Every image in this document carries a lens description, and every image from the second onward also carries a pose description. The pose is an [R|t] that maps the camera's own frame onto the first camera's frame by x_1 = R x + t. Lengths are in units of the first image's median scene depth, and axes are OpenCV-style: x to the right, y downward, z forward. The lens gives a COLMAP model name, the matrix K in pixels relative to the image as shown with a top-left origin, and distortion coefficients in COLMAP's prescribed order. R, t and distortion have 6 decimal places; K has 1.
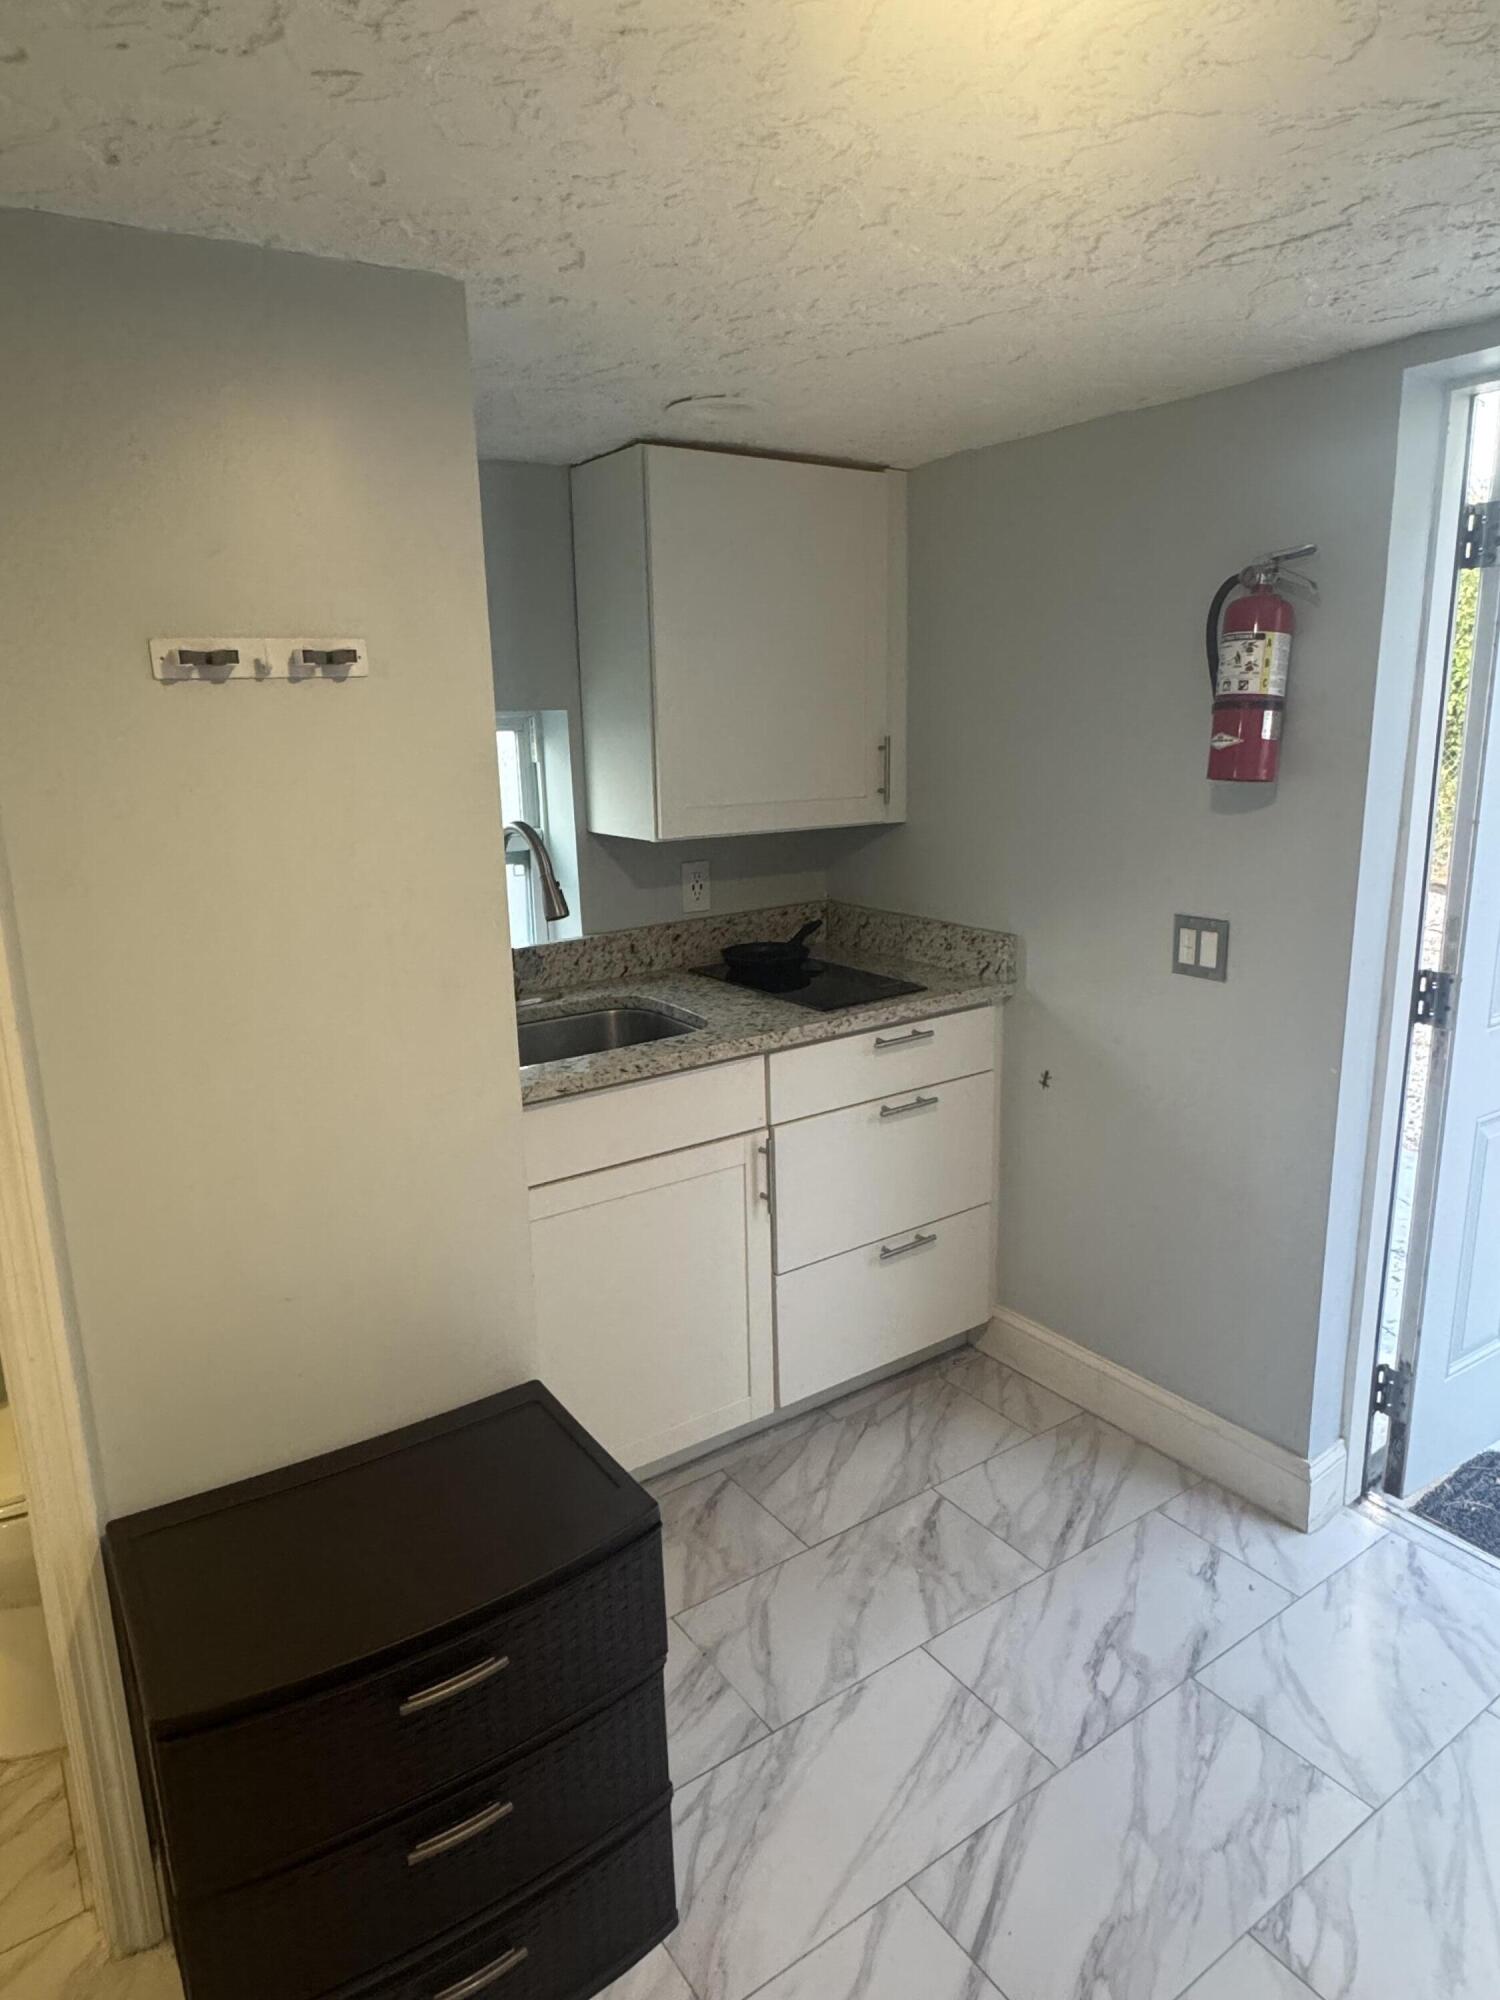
lens RADIAL K [[1224.5, 0, 755.6], [0, 1224.5, 993.6], [0, 0, 1]] dist [0.000472, 0.000040]
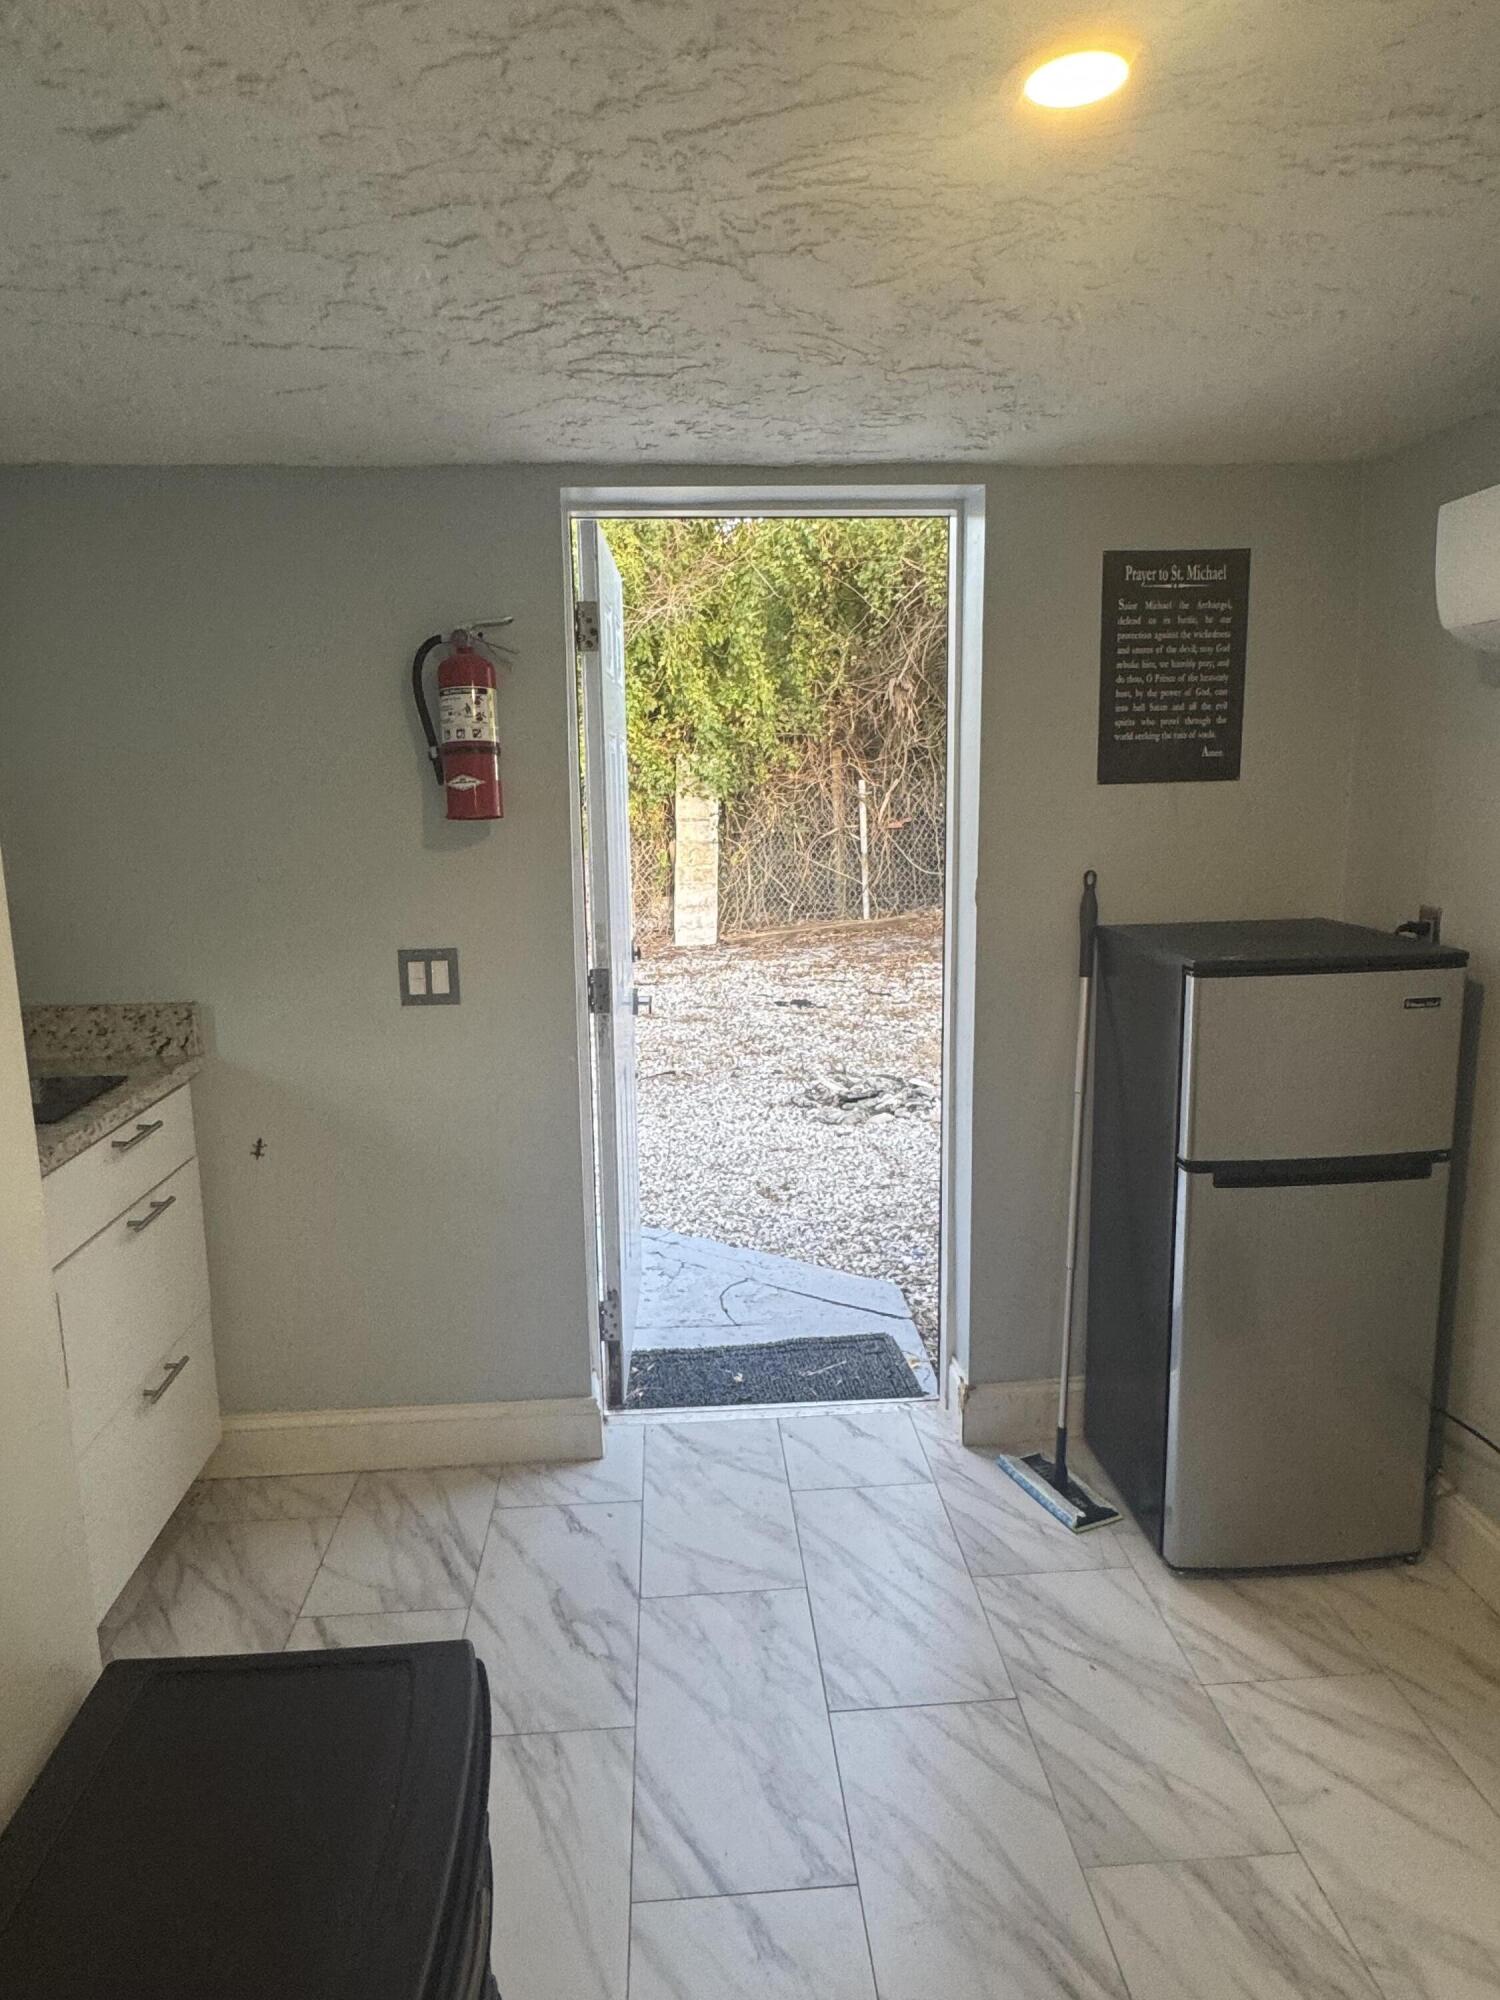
lens RADIAL K [[1219.3, 0, 749.4], [0, 1219.3, 989.0], [0, 0, 1]] dist [0.000891, 0.000668]
pose [[0.511431, -0.135374, 0.848595, -0.375005], [0.197683, 0.979563, 0.037127, -0.010833], [-0.836278, 0.148765, 0.527739, 0.190462]]
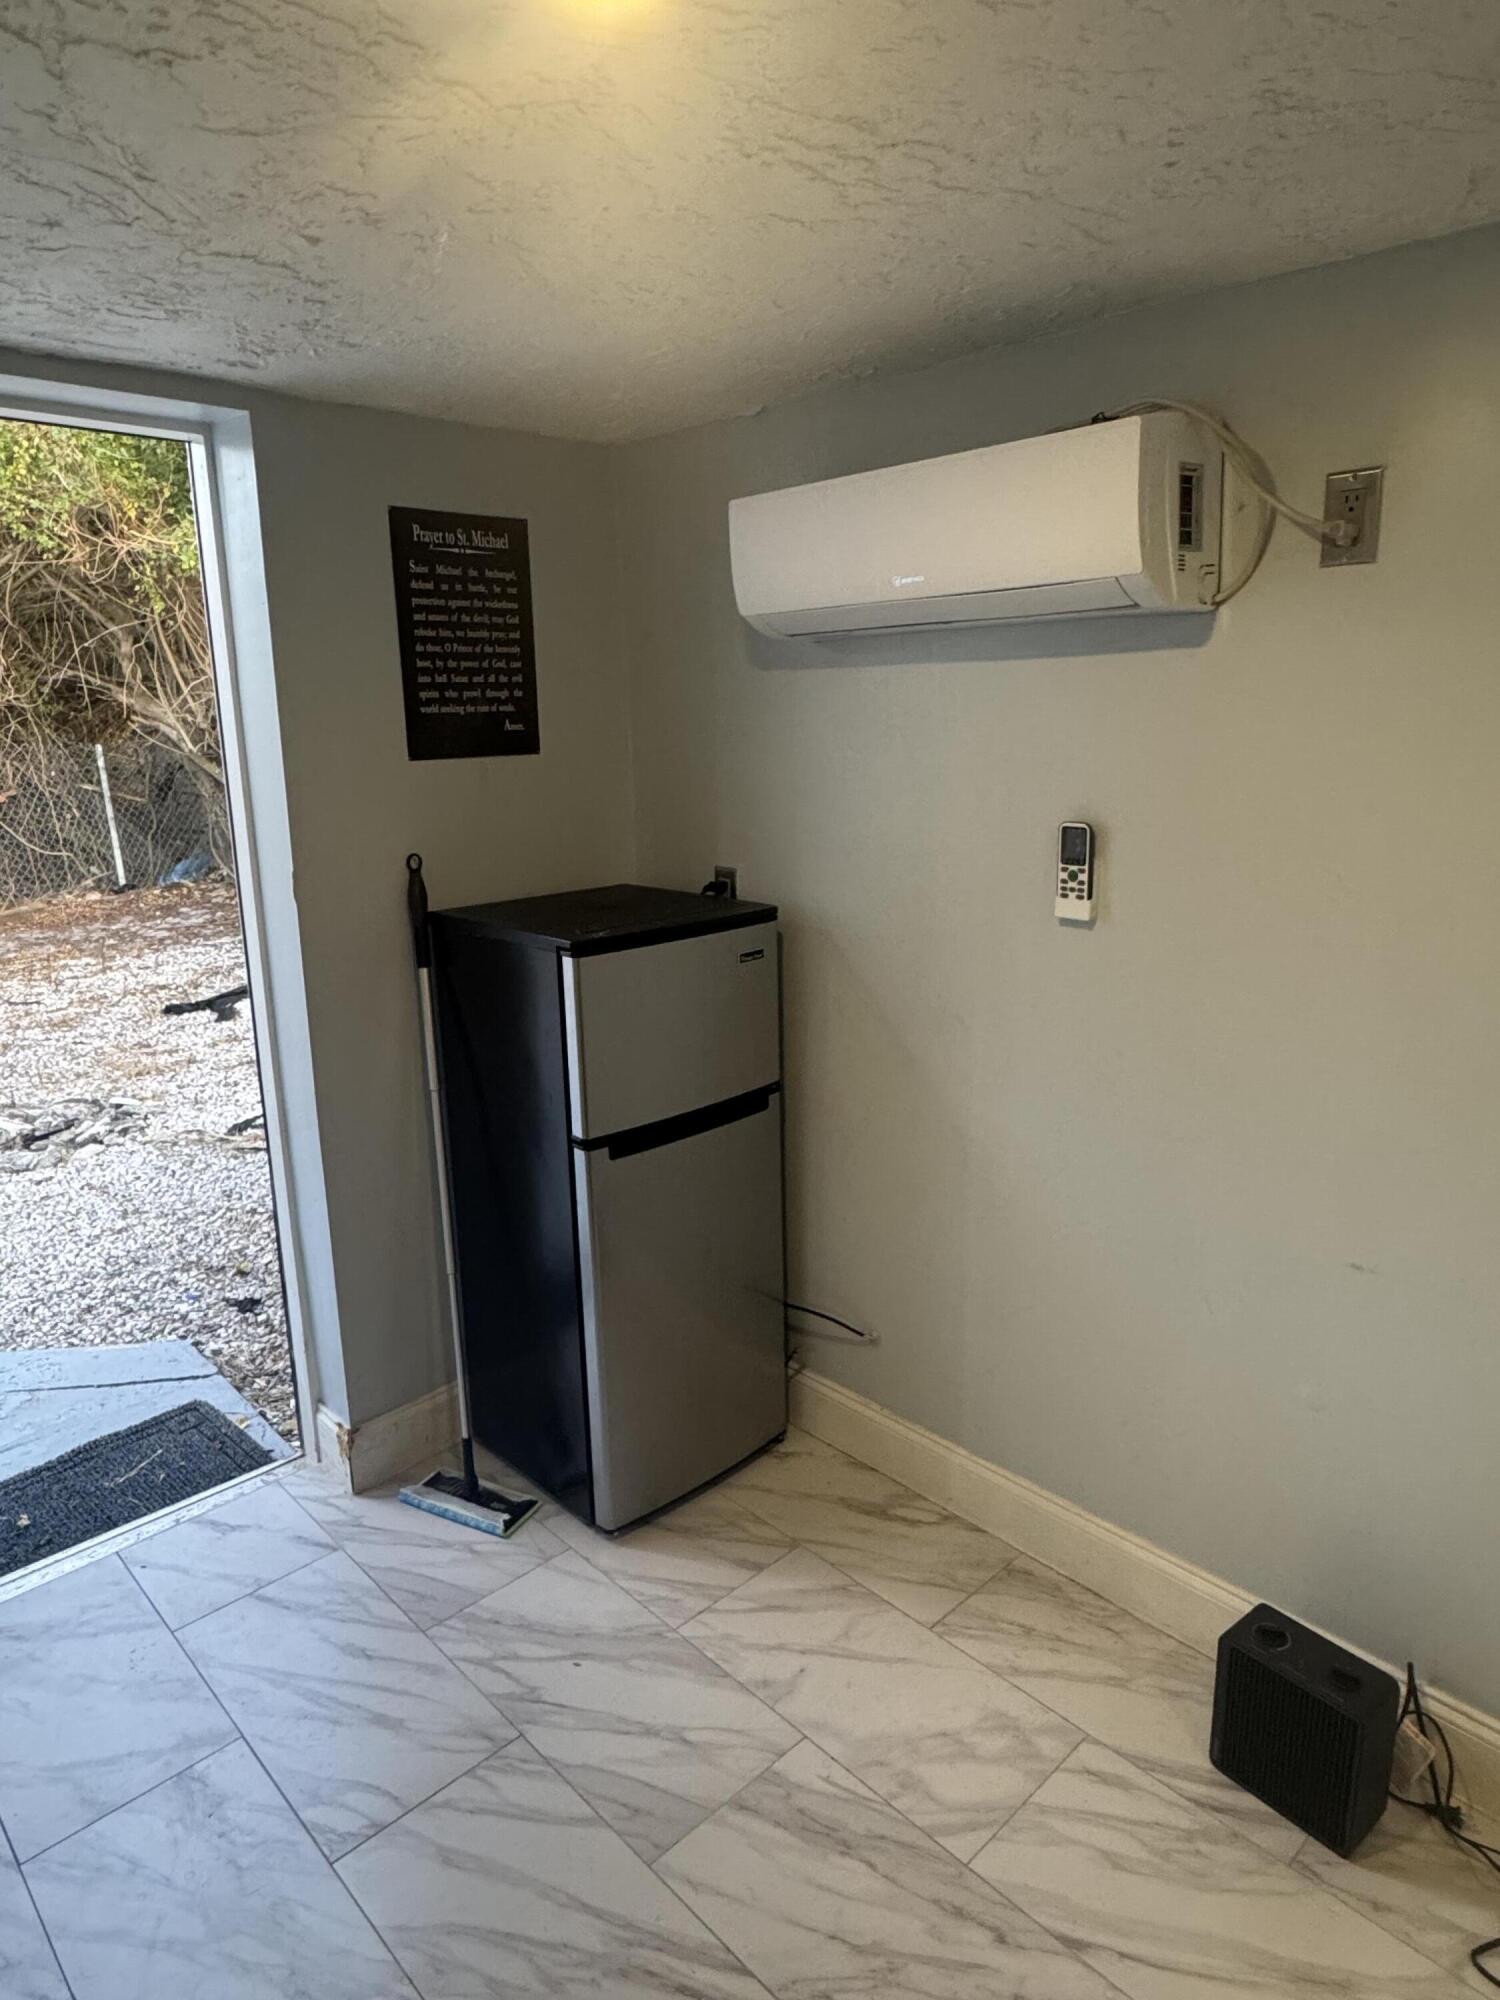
lens RADIAL K [[1221.0, 0, 750.0], [0, 1221.0, 1000.0], [0, 0, 1]] dist [-0.003115, 0.001533]
pose [[-0.159340, -0.199058, 0.966947, -0.336557], [0.242251, 0.941631, 0.233766, -0.064386], [-0.957040, 0.271492, -0.101817, 0.350000]]
